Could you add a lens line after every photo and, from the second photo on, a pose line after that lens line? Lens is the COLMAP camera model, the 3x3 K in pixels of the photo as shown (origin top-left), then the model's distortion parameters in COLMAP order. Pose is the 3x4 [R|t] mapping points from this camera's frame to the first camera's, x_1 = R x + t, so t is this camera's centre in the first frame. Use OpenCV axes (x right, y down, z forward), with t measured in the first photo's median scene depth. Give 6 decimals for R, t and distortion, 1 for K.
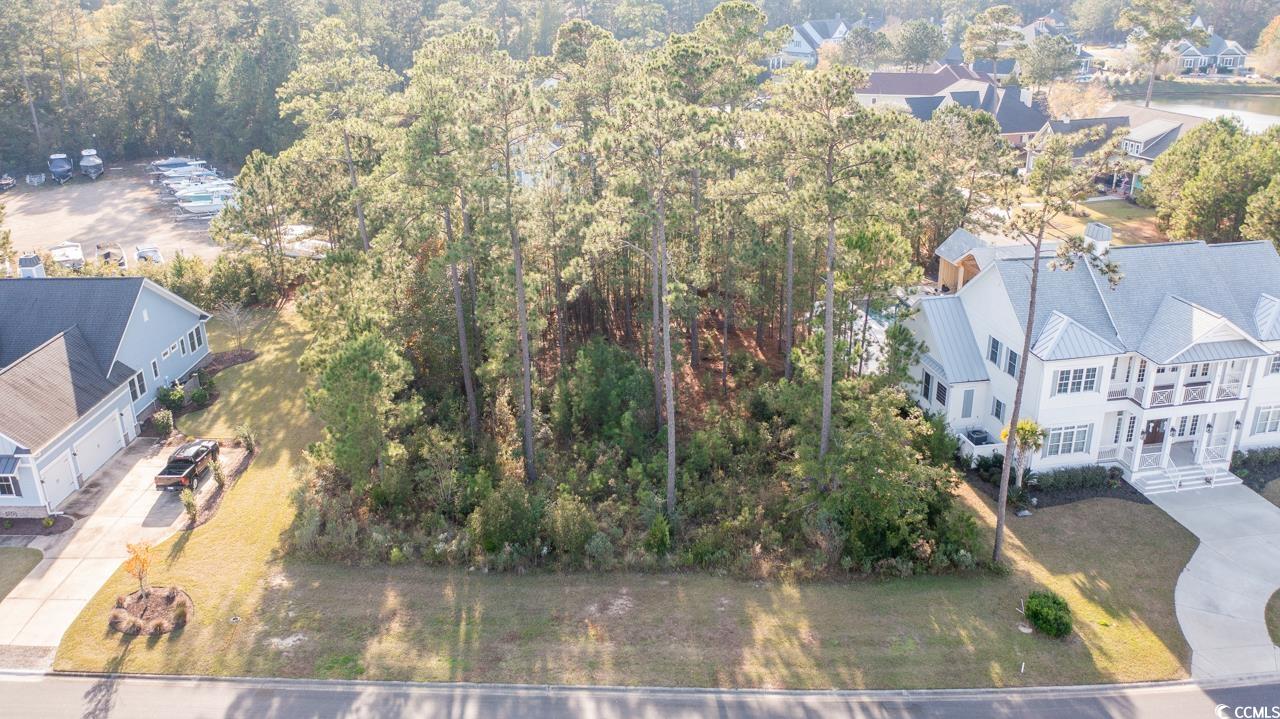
lens RADIAL K [[1001.5, 0, 640.0], [0, 1001.5, 359.5], [0, 0, 1]] dist [-0.024429, 0.010106]
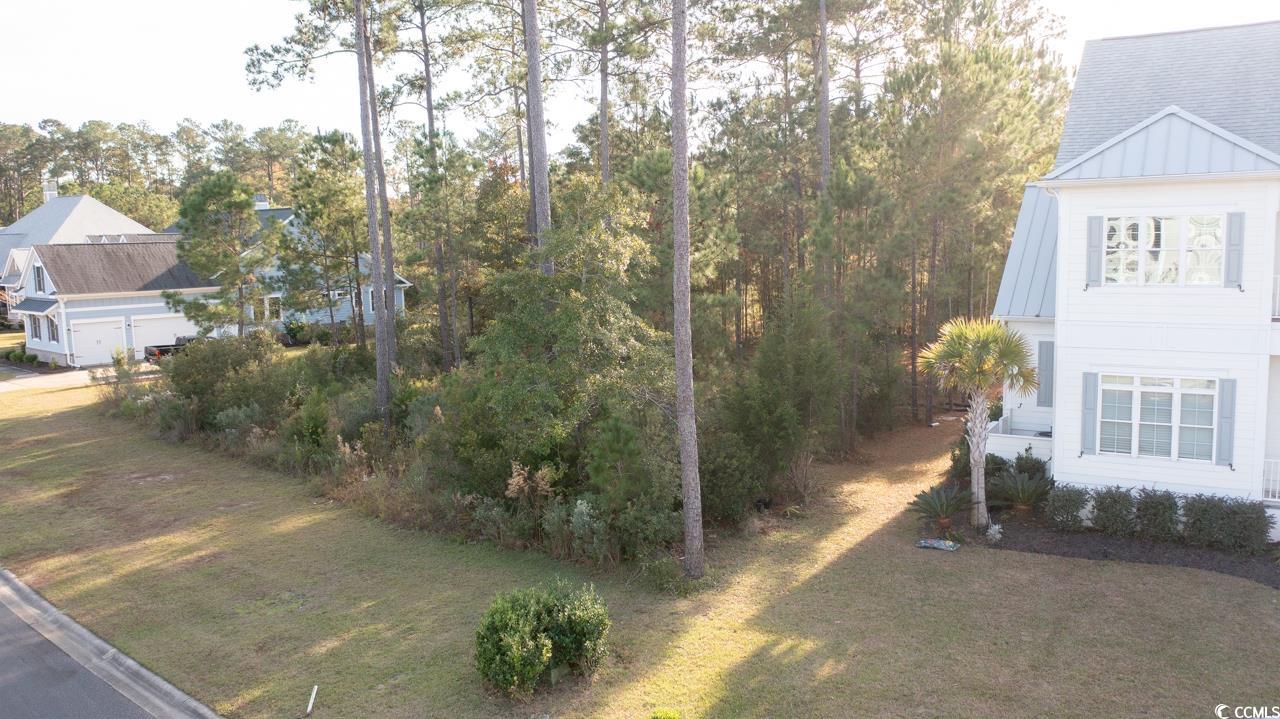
lens RADIAL K [[1001.5, 0, 640.0], [0, 1001.5, 359.5], [0, 0, 1]] dist [-0.024429, 0.010106]
pose [[0.748517, 0.084340, -0.657730, 0.634026], [-0.227943, 0.964162, -0.135773, 0.188210], [0.622707, 0.251553, 0.740916, 0.697661]]
